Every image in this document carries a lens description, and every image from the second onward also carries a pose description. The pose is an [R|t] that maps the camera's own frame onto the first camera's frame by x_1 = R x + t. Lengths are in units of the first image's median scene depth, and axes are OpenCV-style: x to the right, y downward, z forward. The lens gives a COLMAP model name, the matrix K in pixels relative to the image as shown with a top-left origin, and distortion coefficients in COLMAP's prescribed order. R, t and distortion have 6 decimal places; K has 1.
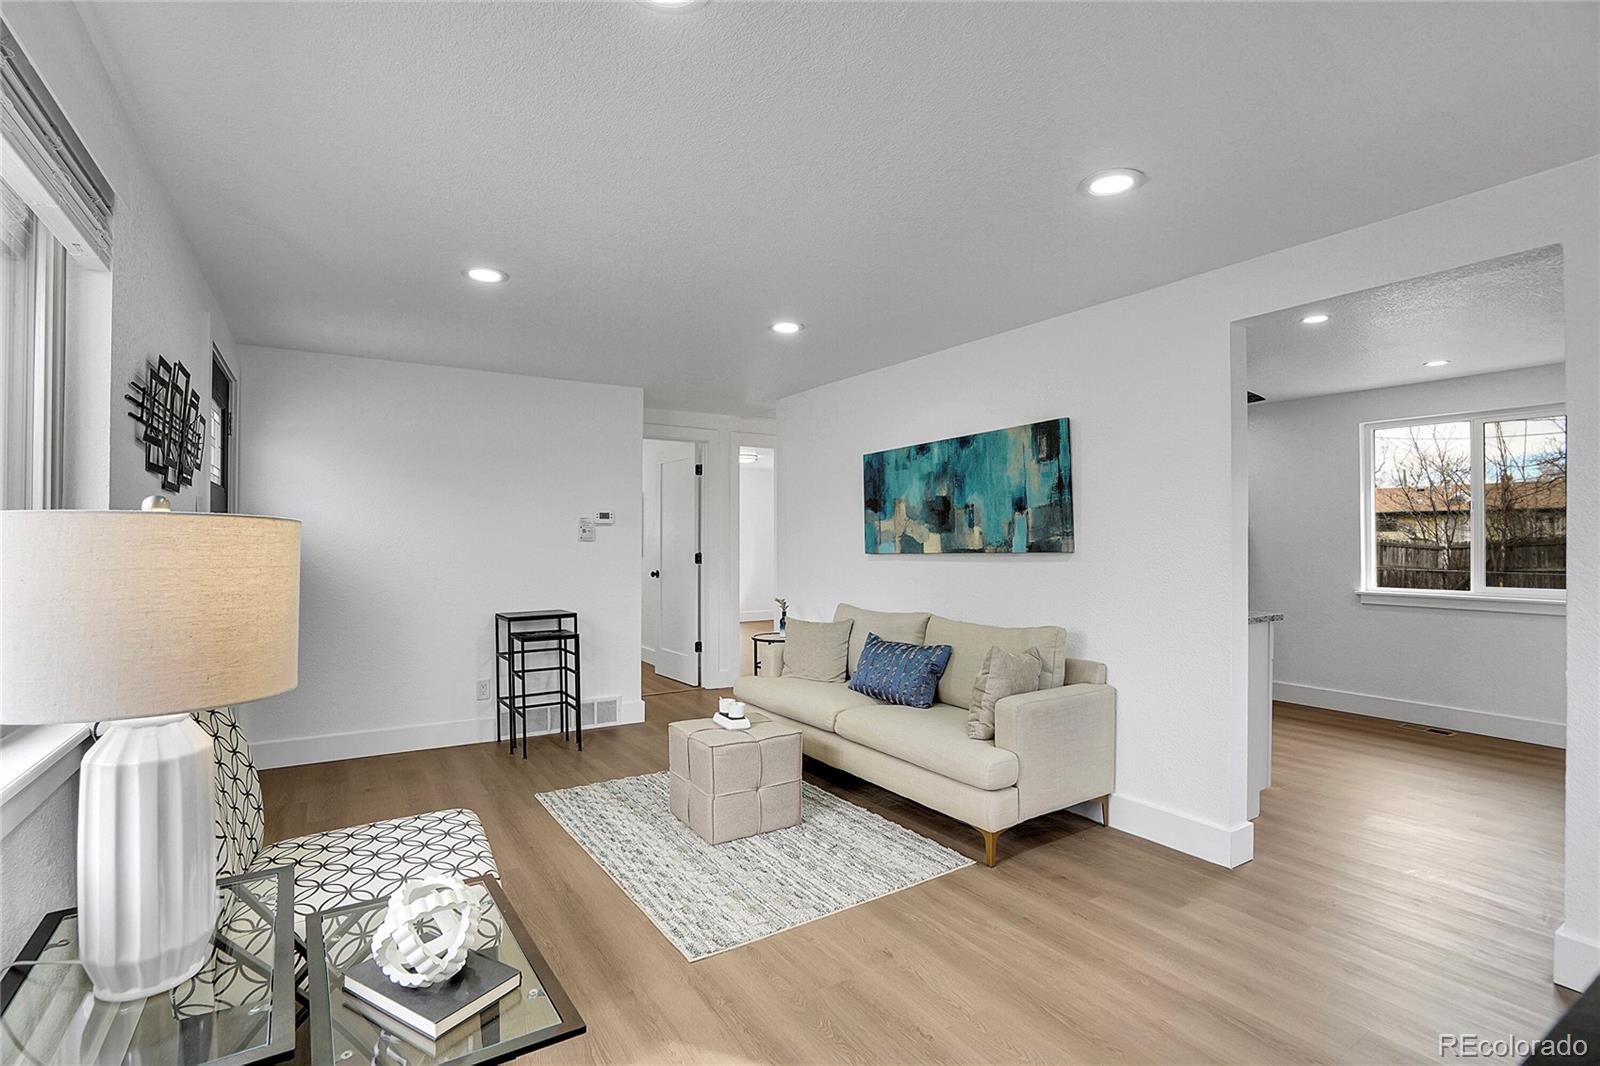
lens RADIAL K [[742.6, 0, 791.1], [0, 742.6, 536.7], [0, 0, 1]] dist [-0.041459, 0.004823]
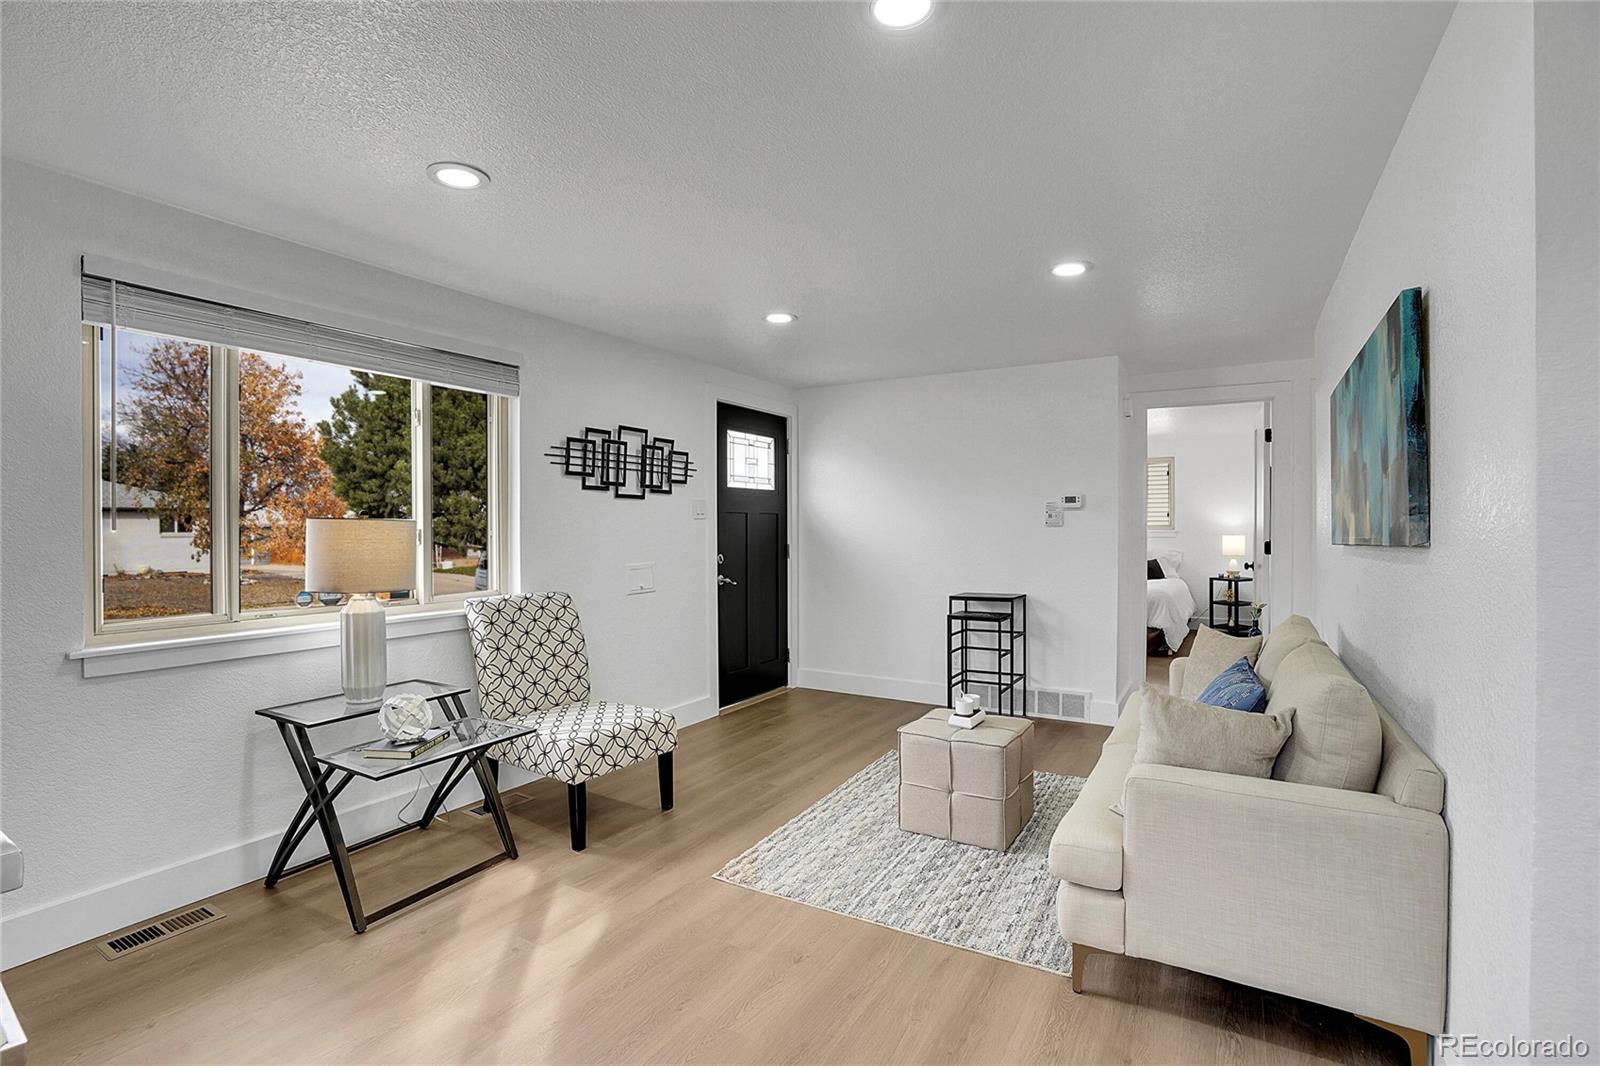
lens RADIAL K [[742.6, 0, 795.7], [0, 742.6, 535.3], [0, 0, 1]] dist [-0.041459, 0.004823]
pose [[0.440498, 0.005743, -0.897735, 0.503295], [0.009424, 0.999895, 0.011020, 0.003877], [0.897704, -0.013314, 0.440397, 0.299987]]
